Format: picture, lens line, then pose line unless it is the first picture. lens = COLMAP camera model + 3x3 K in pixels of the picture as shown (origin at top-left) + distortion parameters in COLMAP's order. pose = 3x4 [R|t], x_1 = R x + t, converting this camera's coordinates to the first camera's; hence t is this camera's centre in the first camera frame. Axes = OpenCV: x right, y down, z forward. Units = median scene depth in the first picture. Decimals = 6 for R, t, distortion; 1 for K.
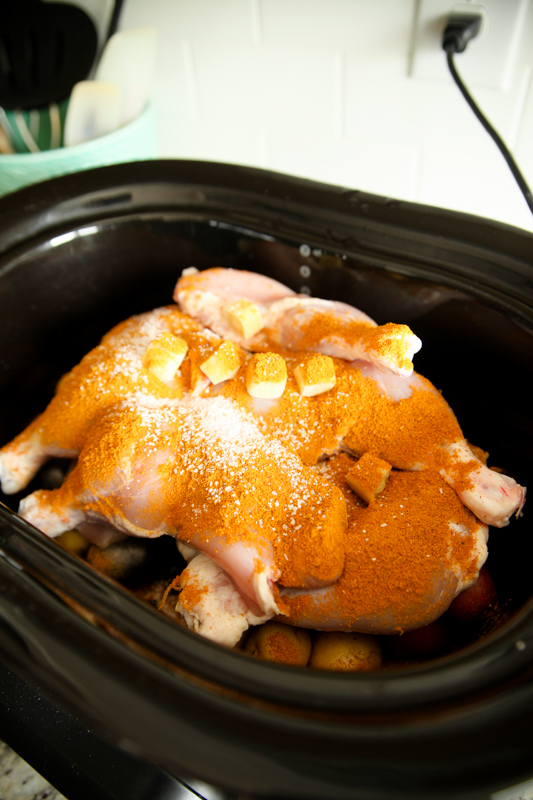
lens RADIAL K [[604.8, 0, 266.5], [0, 604.8, 400.0], [0, 0, 1]] dist [-0.087678, 0.004033]
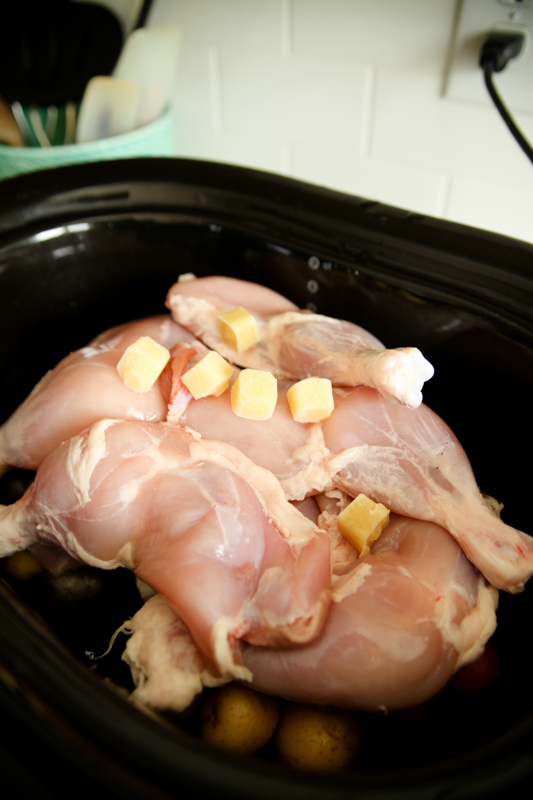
lens RADIAL K [[604.8, 0, 266.5], [0, 604.8, 400.0], [0, 0, 1]] dist [-0.087678, 0.004033]
pose [[0.996407, 0.080918, -0.024992, 0.035671], [-0.082102, 0.995335, -0.050674, 0.009614], [0.020775, 0.052544, 0.998403, 0.116686]]
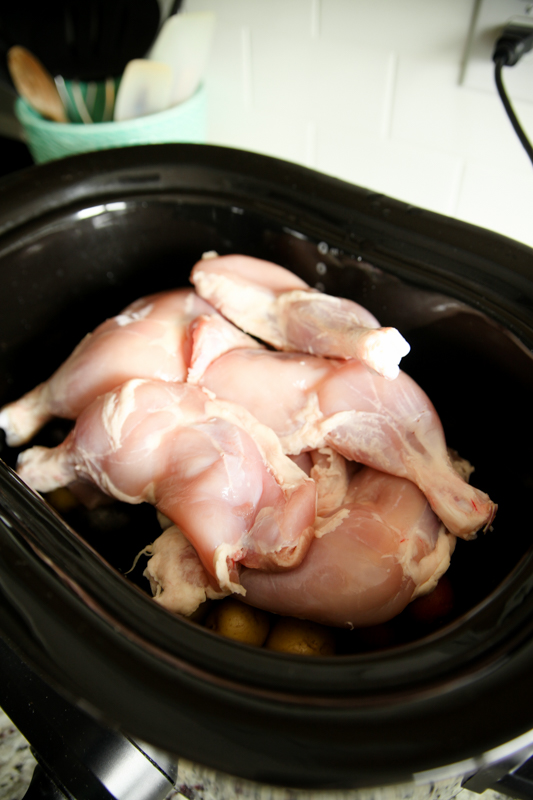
lens RADIAL K [[604.8, 0, 266.5], [0, 604.8, 400.0], [0, 0, 1]] dist [-0.087678, 0.004033]
pose [[0.990141, 0.124823, -0.063555, 0.073912], [-0.123744, 0.992099, 0.020662, -0.001283], [0.065632, -0.012593, 0.997764, -0.025832]]
